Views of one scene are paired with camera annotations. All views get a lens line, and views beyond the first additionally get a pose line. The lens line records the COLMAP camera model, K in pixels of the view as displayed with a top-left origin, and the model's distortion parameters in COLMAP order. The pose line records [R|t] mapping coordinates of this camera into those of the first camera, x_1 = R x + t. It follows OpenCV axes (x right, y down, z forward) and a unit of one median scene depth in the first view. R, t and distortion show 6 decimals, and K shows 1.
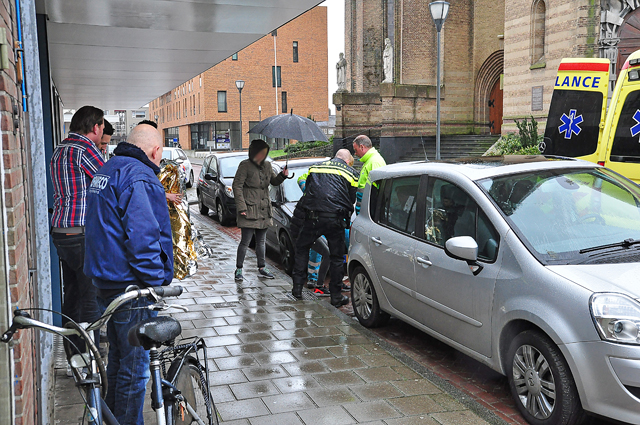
lens RADIAL K [[672.0, 0, 325.3], [0, 672.0, 209.1], [0, 0, 1]] dist [0.066359, 0.000000]
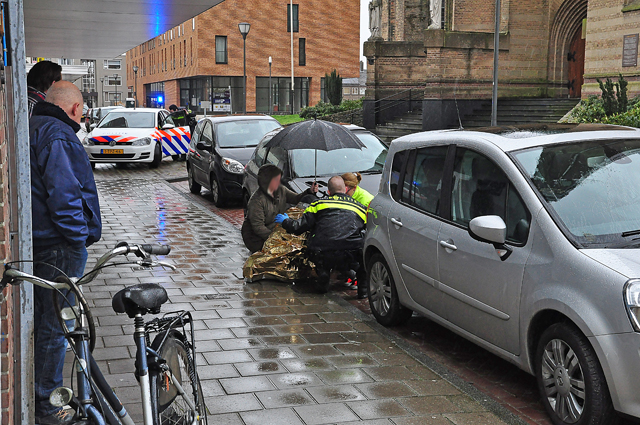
lens RADIAL K [[952.6, 0, 330.4], [0, 952.6, 213.7], [0, 0, 1]] dist [0.151658, 0.000000]
pose [[0.999037, 0.019590, -0.039271, 0.045563], [-0.019045, 0.999718, 0.014207, 0.023522], [0.039538, -0.013445, 0.999128, -0.229878]]
